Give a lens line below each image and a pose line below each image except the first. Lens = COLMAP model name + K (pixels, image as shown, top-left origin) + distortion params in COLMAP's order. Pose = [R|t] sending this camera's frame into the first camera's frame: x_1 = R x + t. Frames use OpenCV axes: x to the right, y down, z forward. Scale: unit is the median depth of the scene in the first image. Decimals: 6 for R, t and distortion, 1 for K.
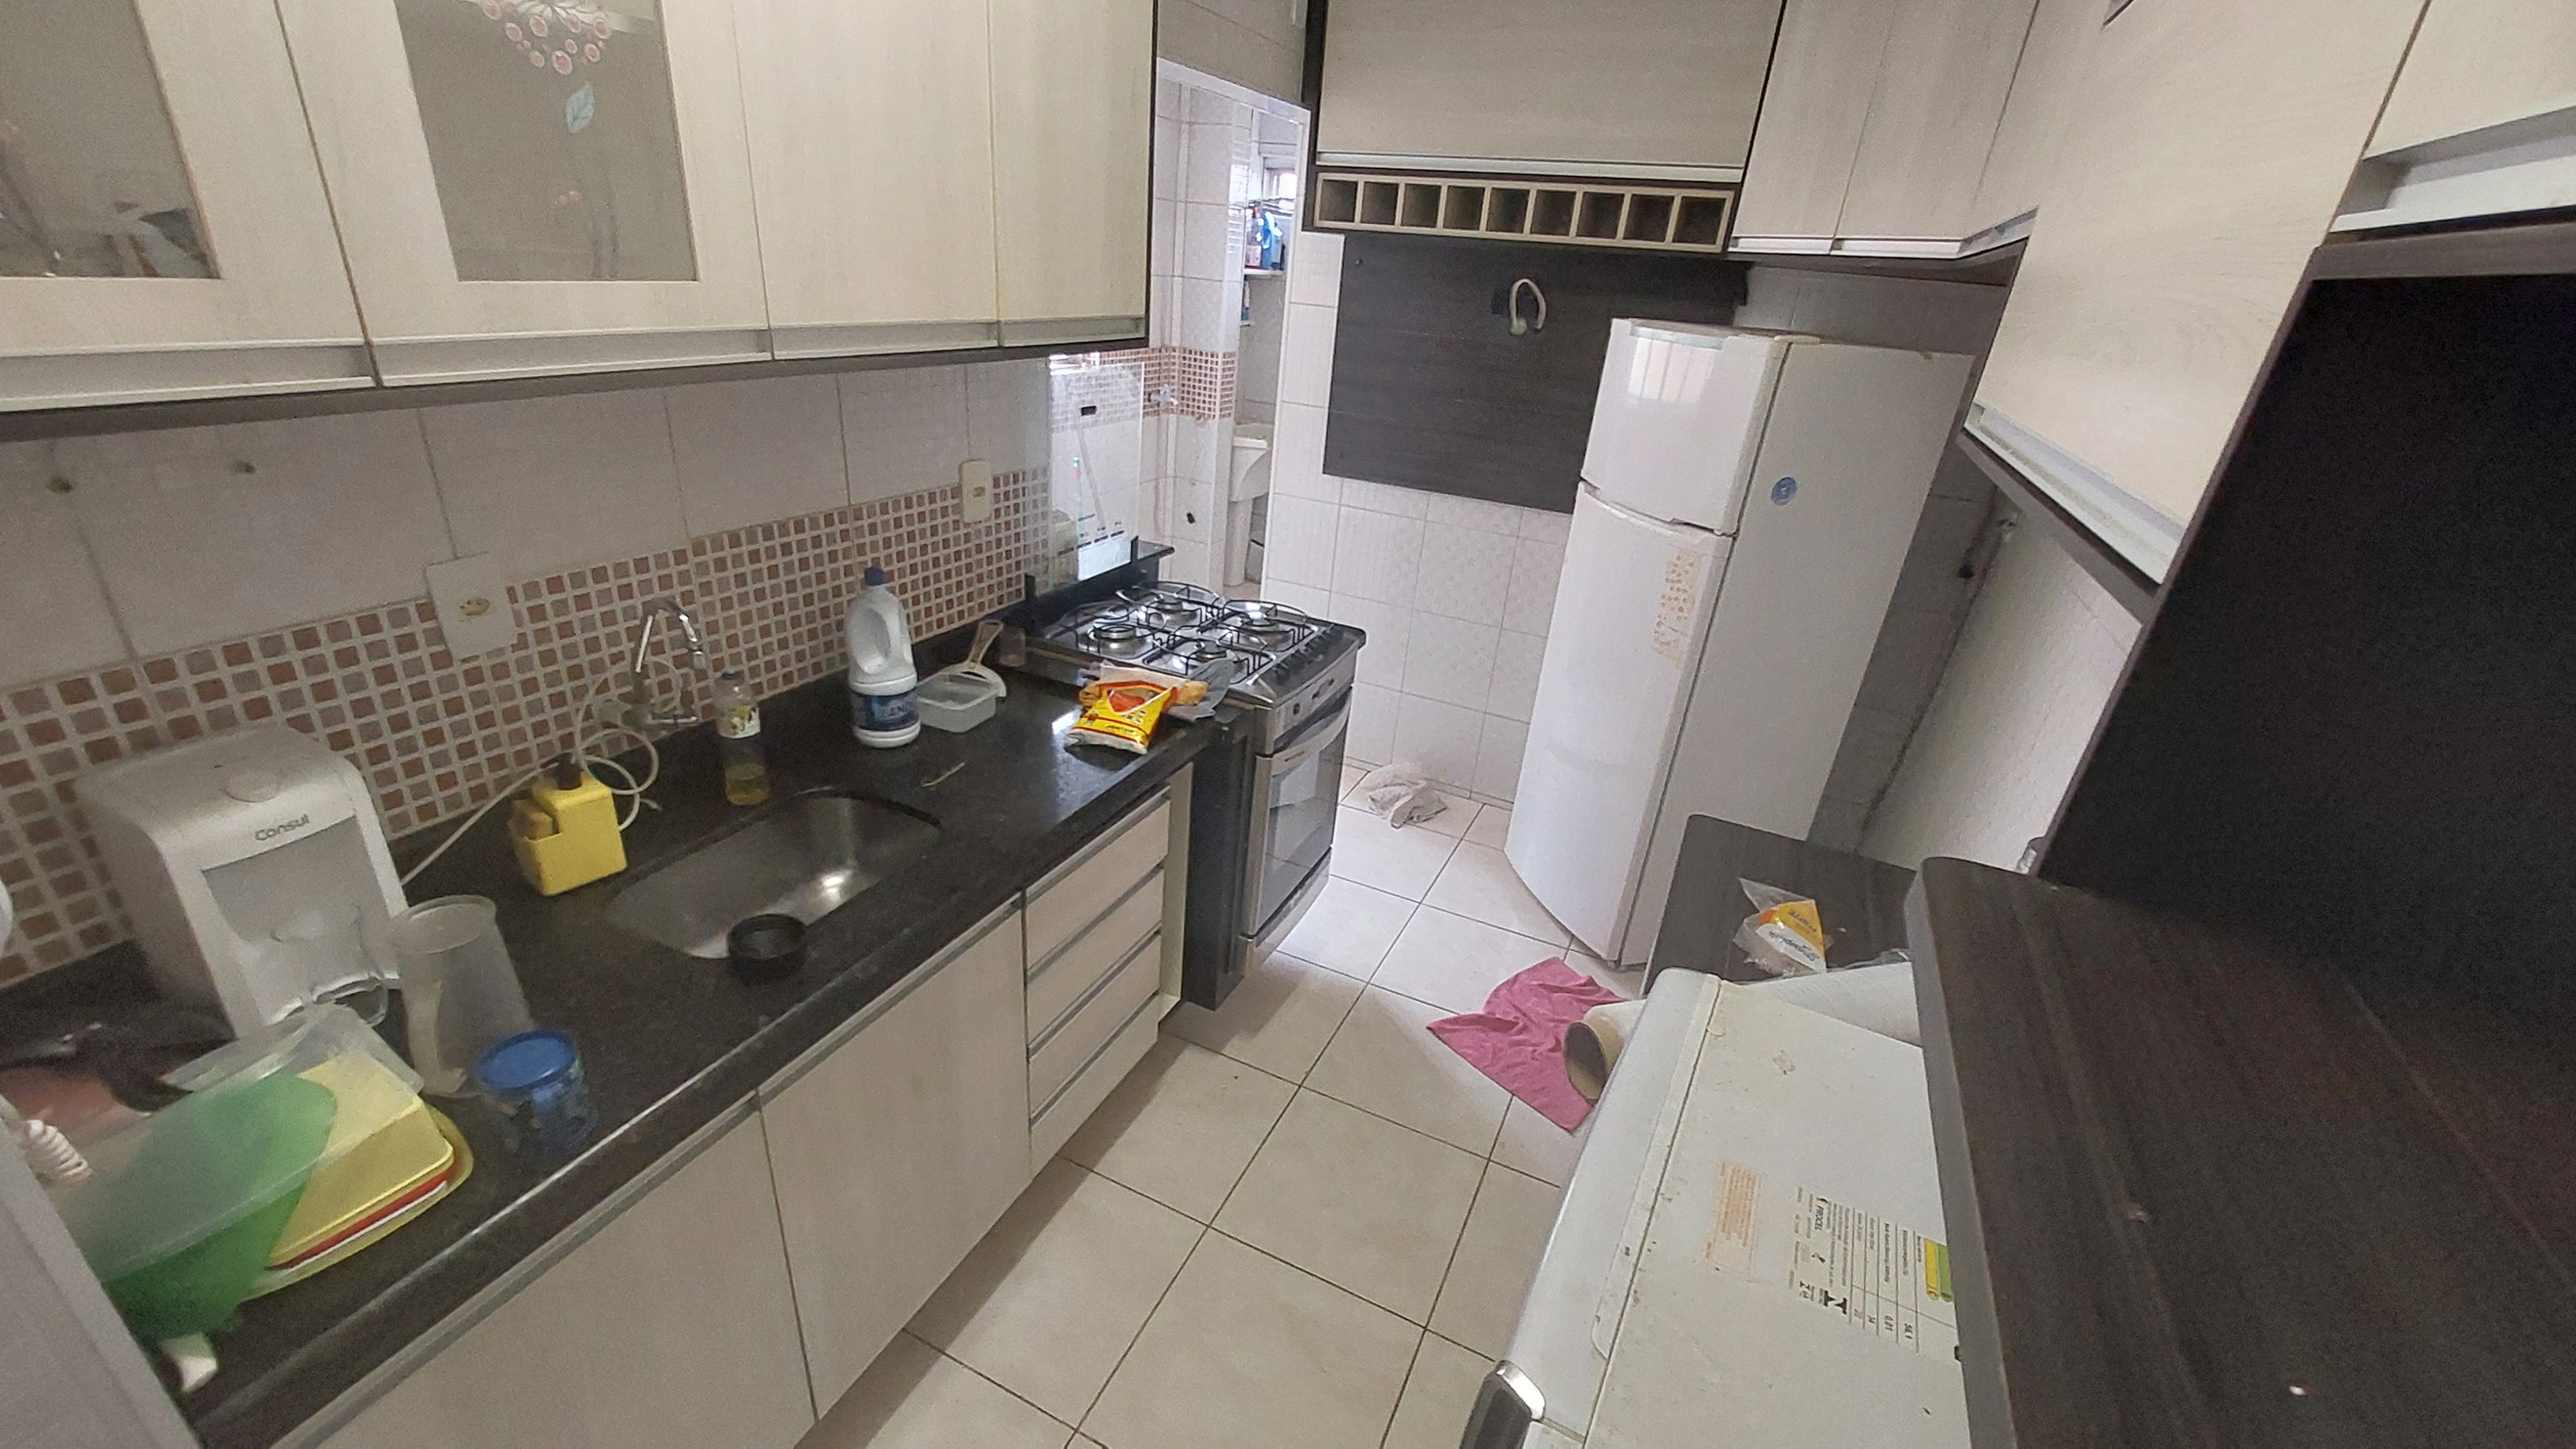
lens RADIAL K [[1040.0, 0, 1261.8], [0, 1040.0, 743.3], [0, 0, 1]] dist [0.003592, -0.000035]
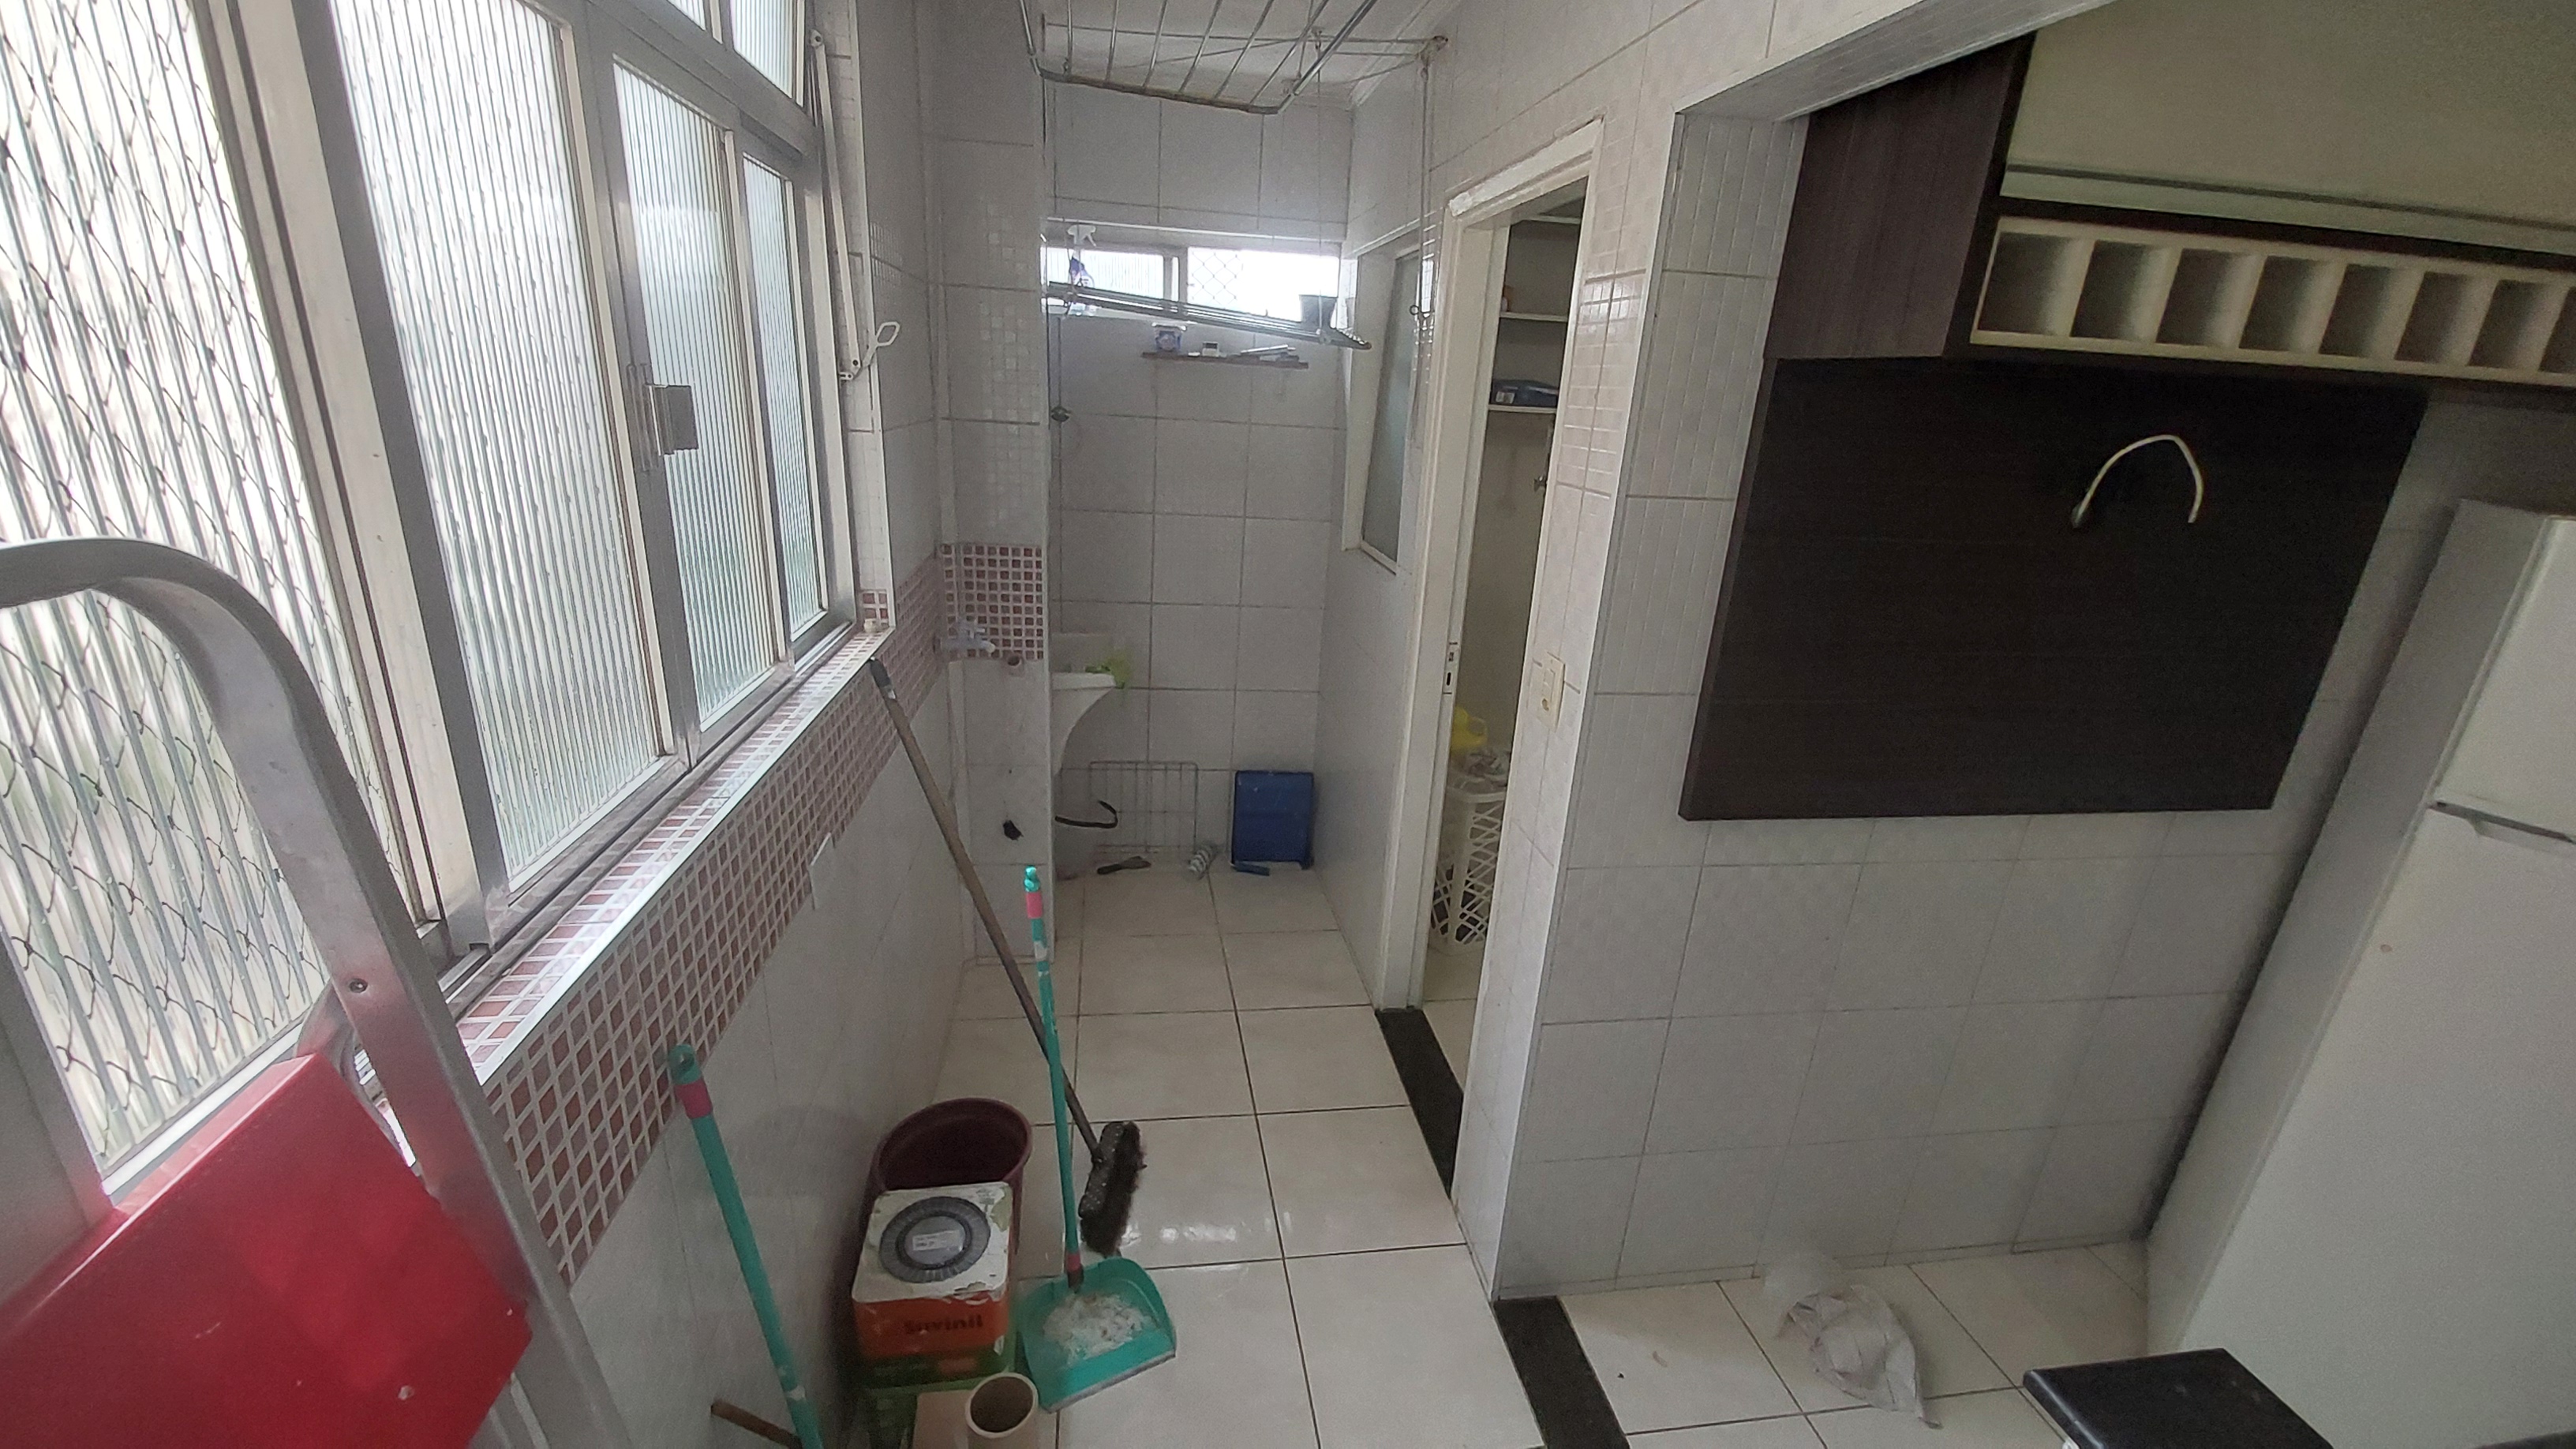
lens RADIAL K [[1037.7, 0, 1281.2], [0, 1037.7, 741.8], [0, 0, 1]] dist [-0.000282, -0.000901]
pose [[0.825157, -0.219597, 0.520474, -0.604077], [0.254701, 0.967011, 0.004196, -0.602606], [-0.504225, 0.129103, 0.853867, 1.171752]]
